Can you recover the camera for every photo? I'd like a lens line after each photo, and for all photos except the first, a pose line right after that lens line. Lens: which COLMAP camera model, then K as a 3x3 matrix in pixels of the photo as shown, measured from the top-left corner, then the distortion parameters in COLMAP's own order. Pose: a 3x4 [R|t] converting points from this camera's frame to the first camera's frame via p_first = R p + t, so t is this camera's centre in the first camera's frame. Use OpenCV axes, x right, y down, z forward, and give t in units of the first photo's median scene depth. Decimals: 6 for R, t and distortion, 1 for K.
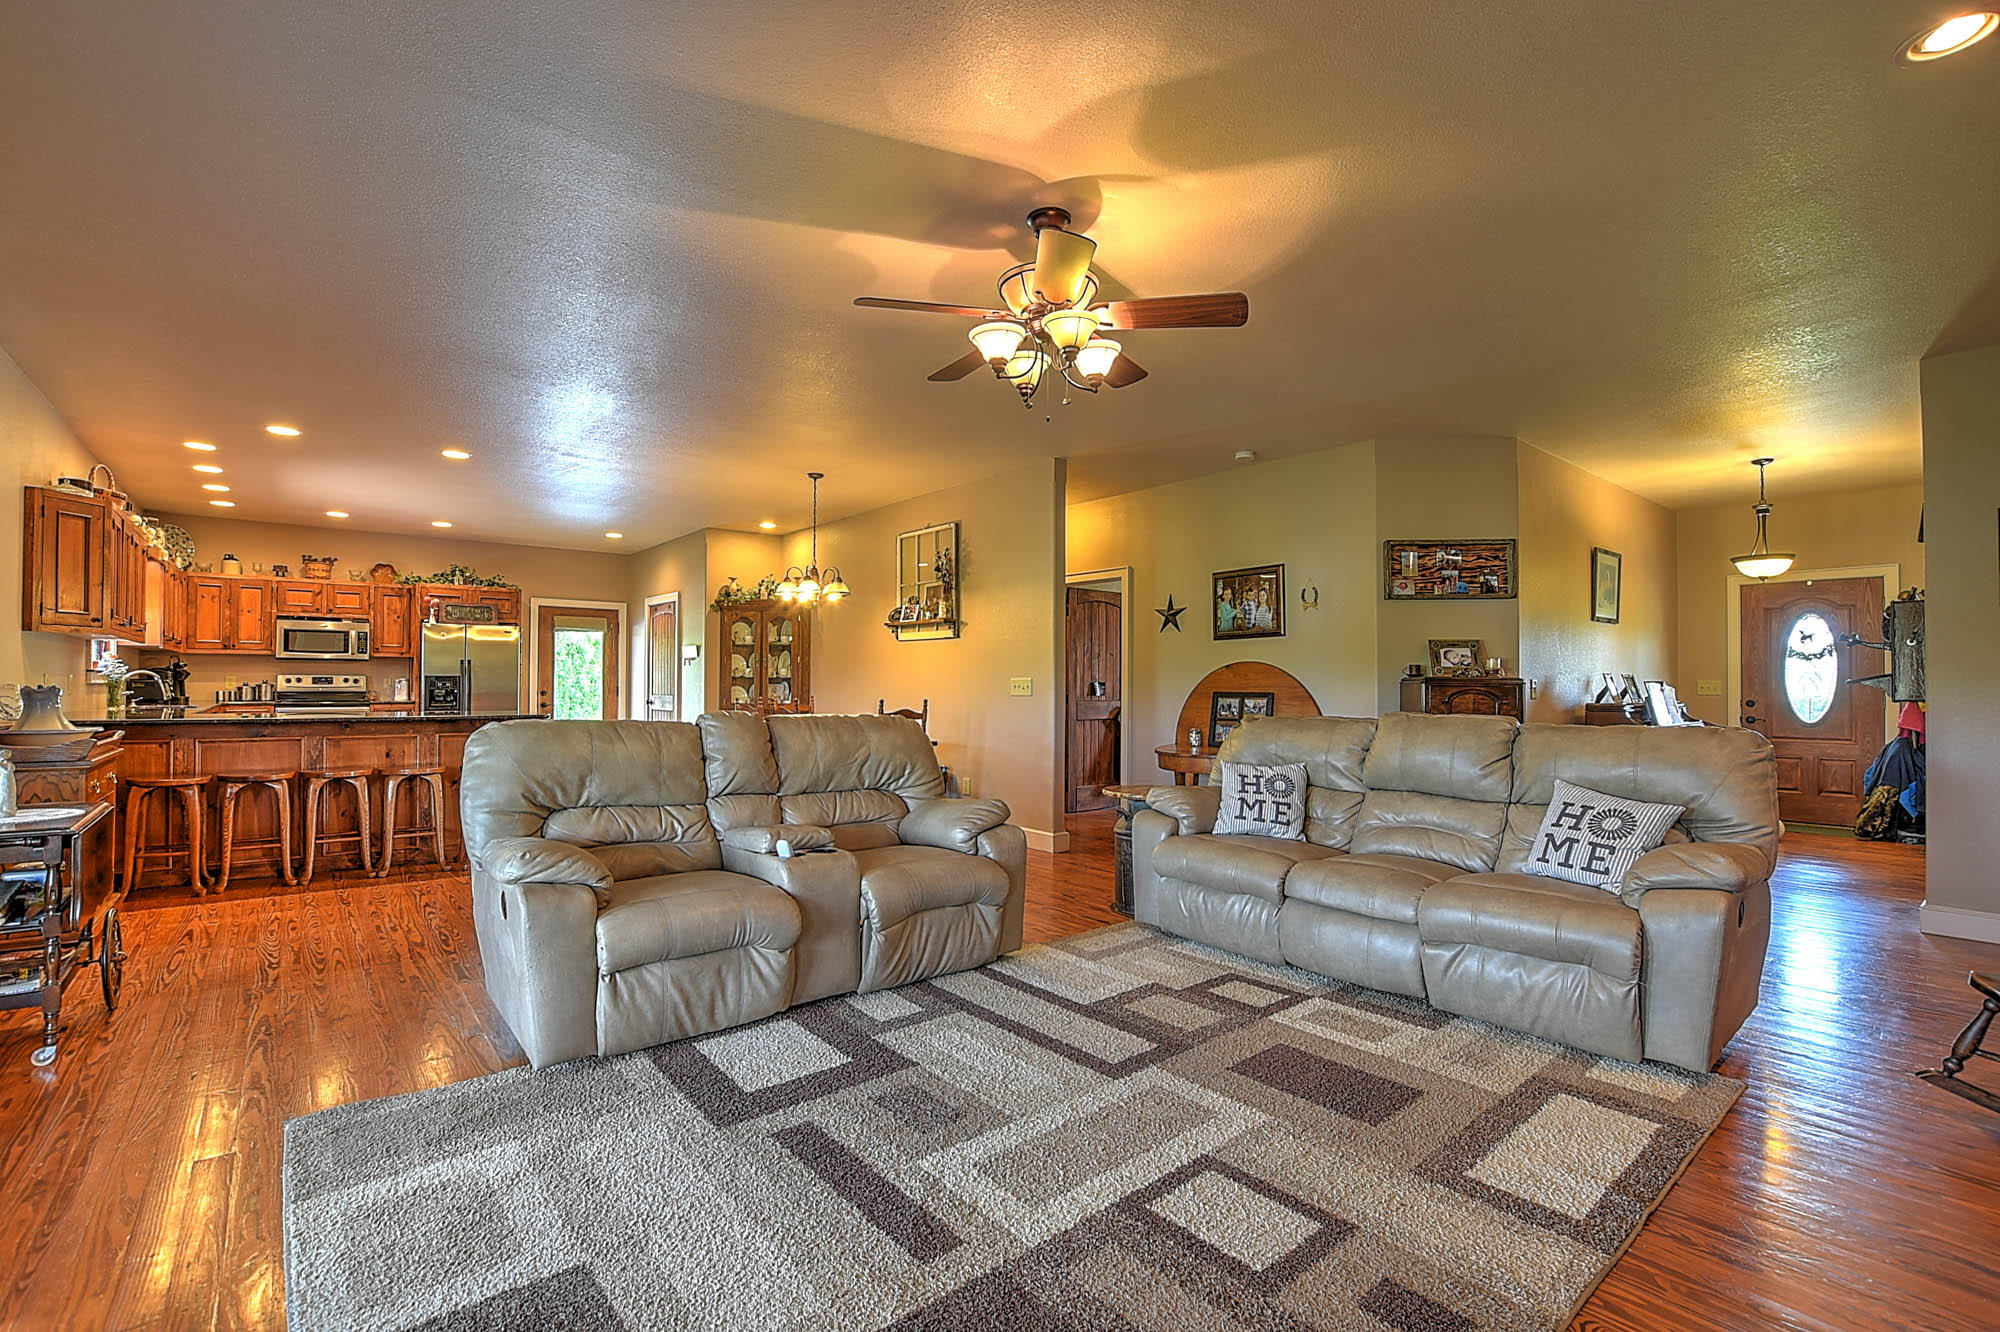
lens RADIAL K [[884.3, 0, 989.9], [0, 884.3, 668.2], [0, 0, 1]] dist [-0.031421, 0.003595]
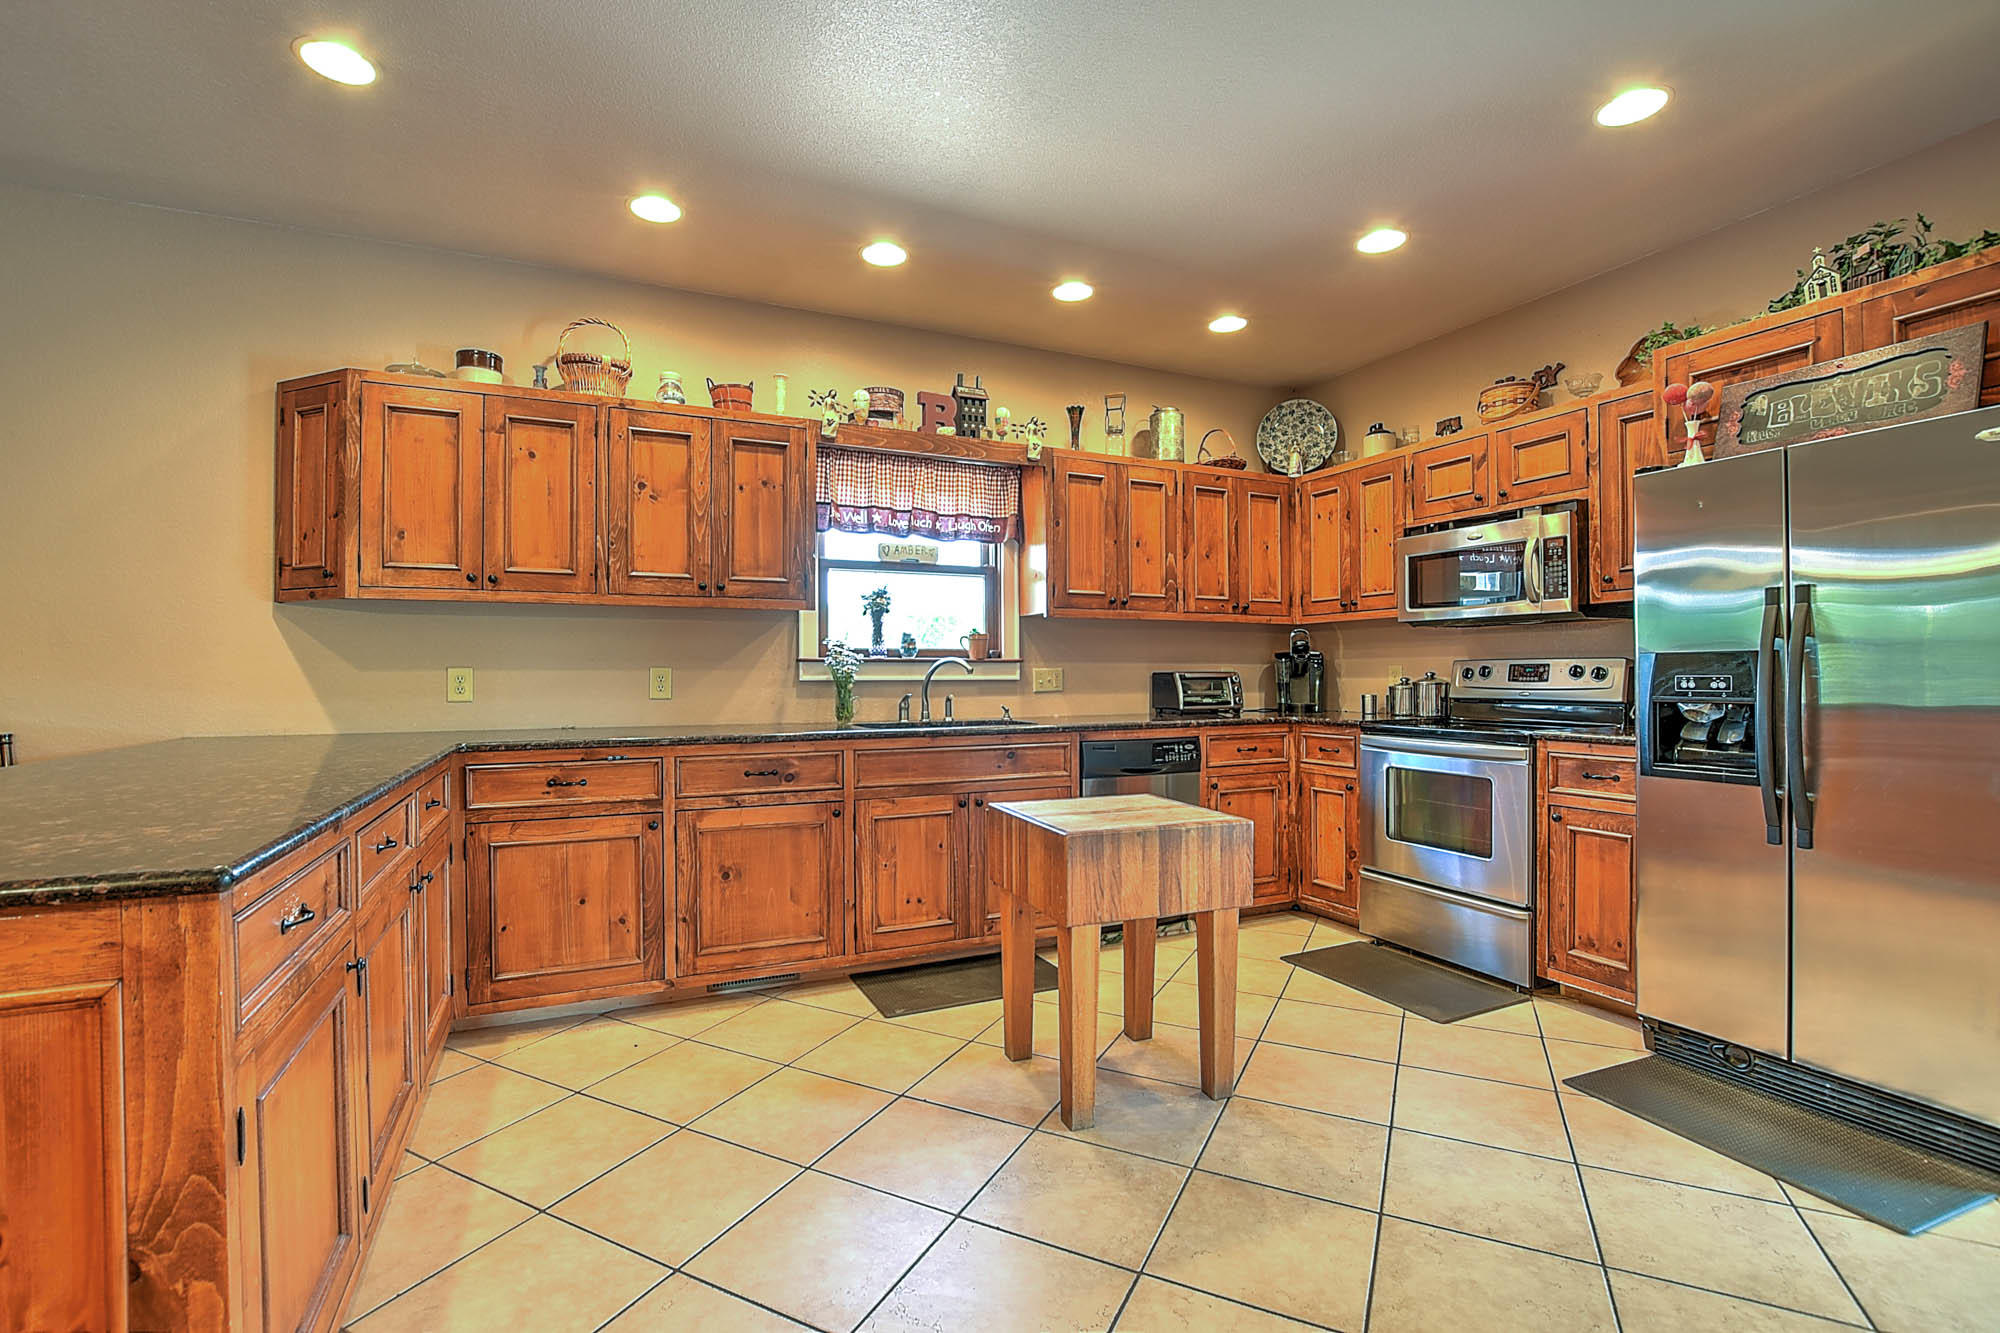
lens RADIAL K [[884.3, 0, 986.1], [0, 884.3, 673.5], [0, 0, 1]] dist [-0.031421, 0.003595]
pose [[-0.250769, -0.003973, -0.968039, -0.454261], [0.018542, 0.999788, -0.008907, 0.019934], [0.967869, -0.020183, -0.250642, 1.255113]]
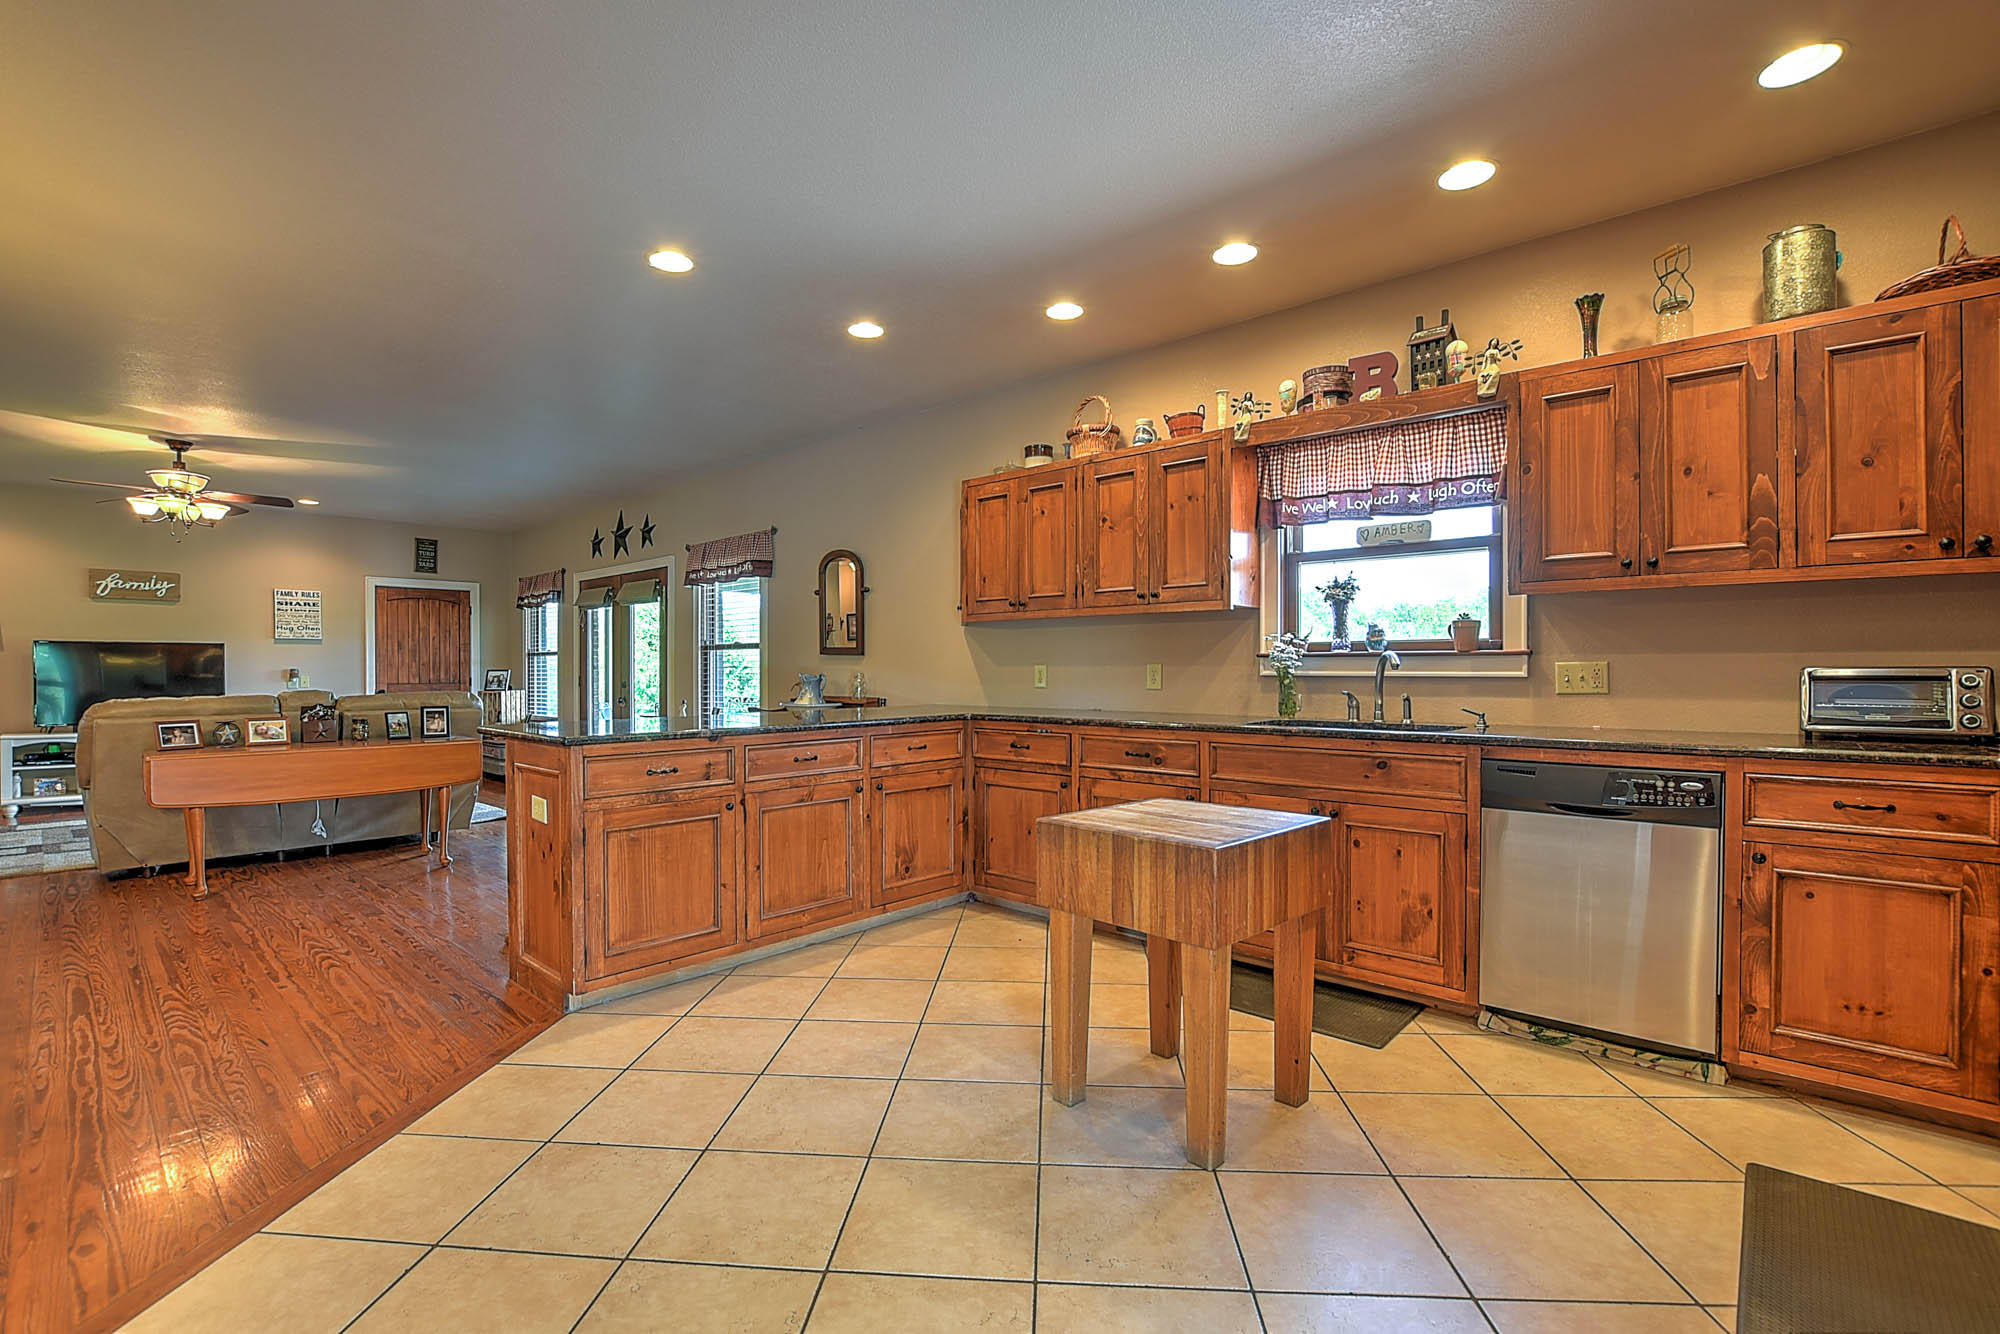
lens RADIAL K [[884.3, 0, 993.5], [0, 884.3, 674.1], [0, 0, 1]] dist [-0.031421, 0.003595]
pose [[-0.989004, -0.001543, -0.147881, -0.733735], [0.000186, 0.999932, -0.011680, 0.023507], [0.147889, -0.011579, -0.988936, 1.579109]]
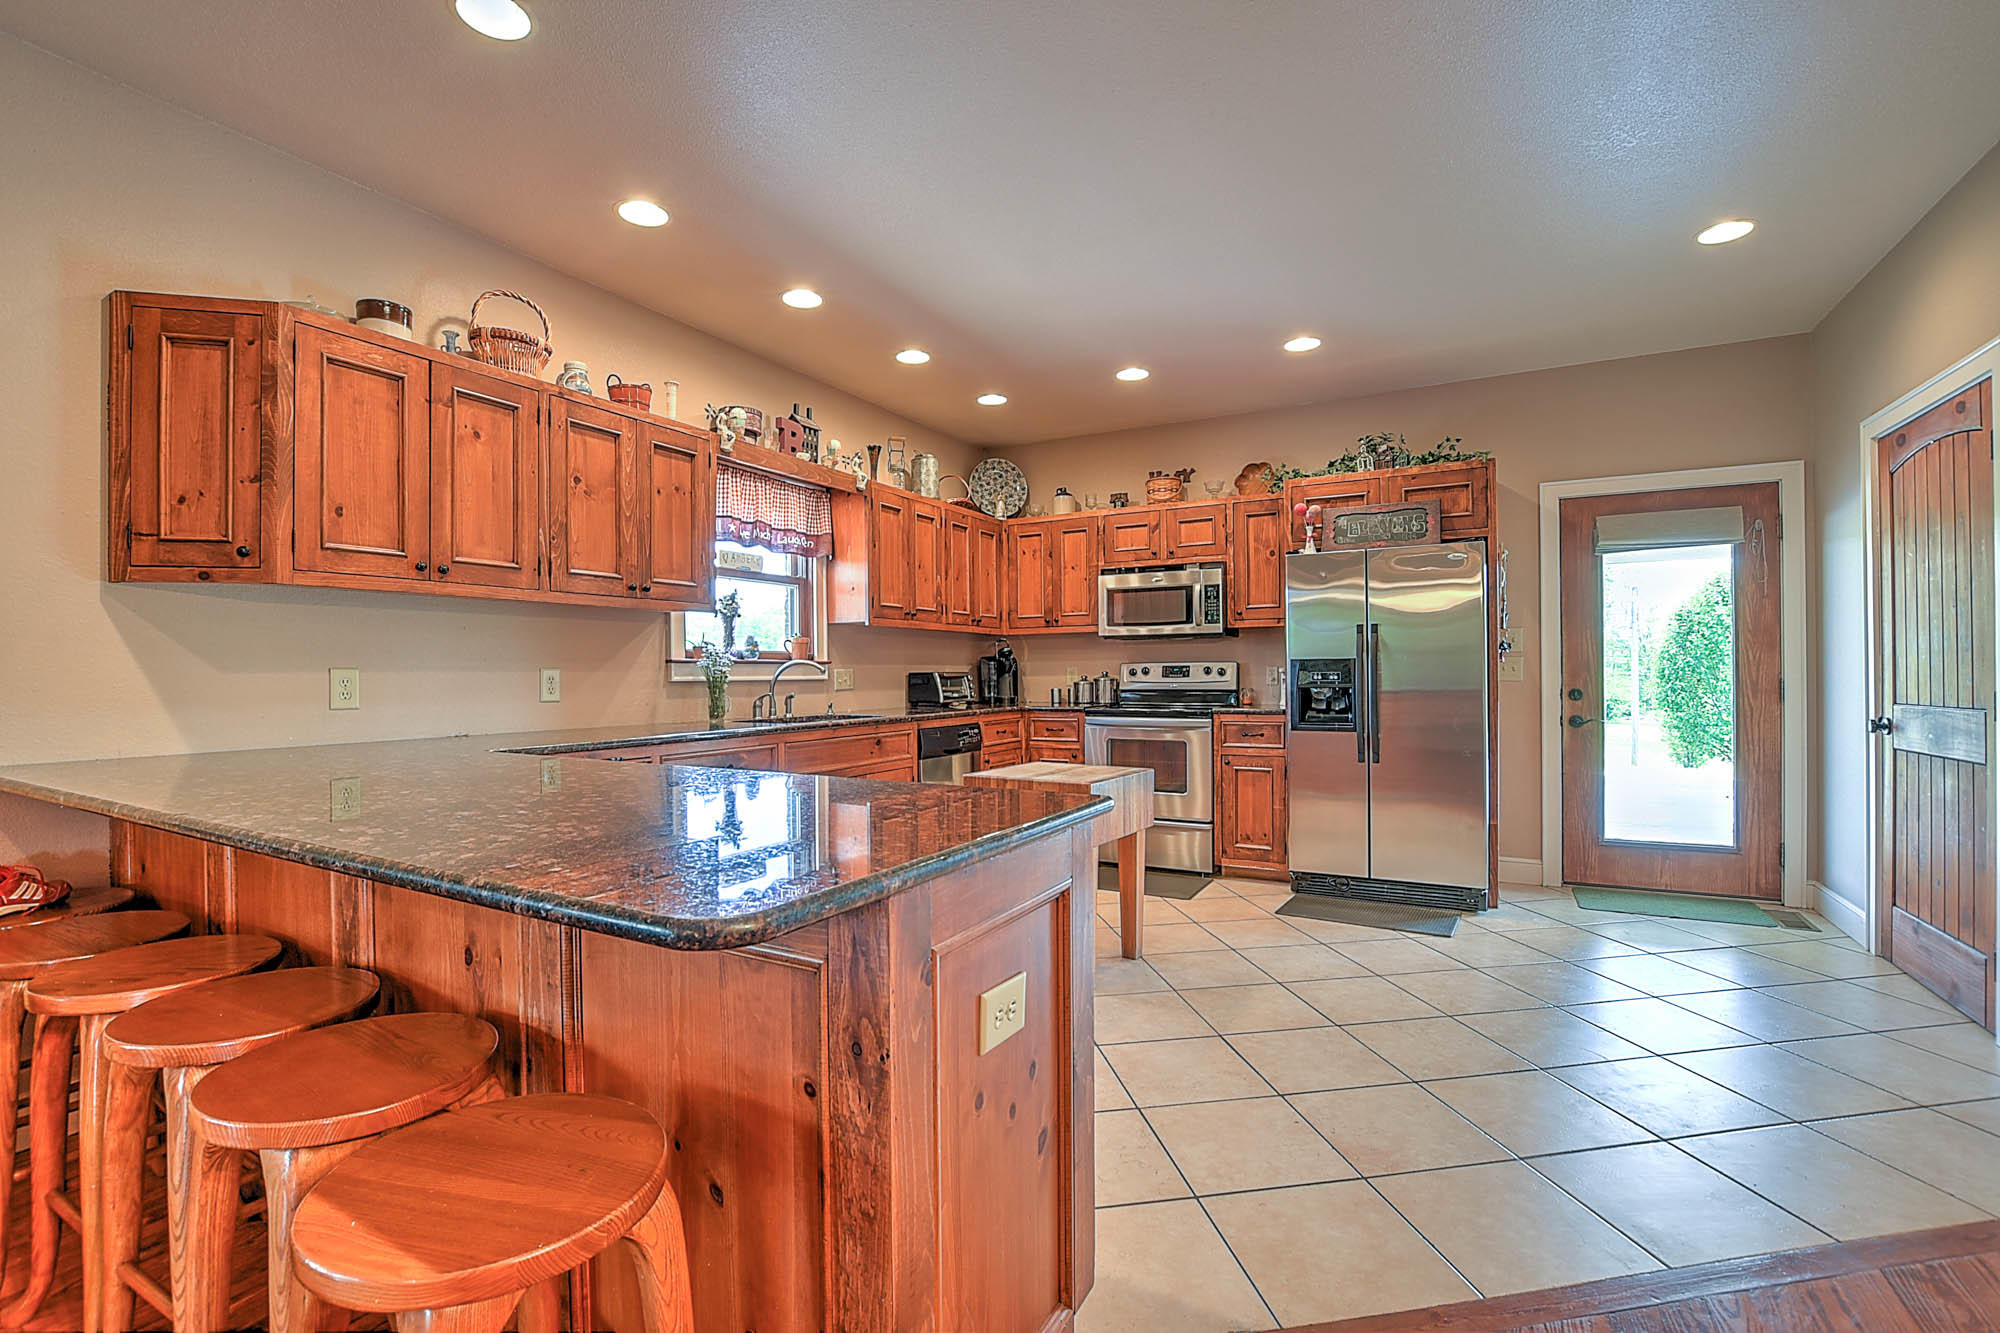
lens RADIAL K [[884.3, 0, 989.7], [0, 884.3, 672.2], [0, 0, 1]] dist [-0.031421, 0.003595]
pose [[0.366852, -0.007662, -0.930248, -0.352341], [0.025478, 0.999674, 0.001814, 0.015027], [0.929930, -0.024366, 0.366927, 0.954282]]
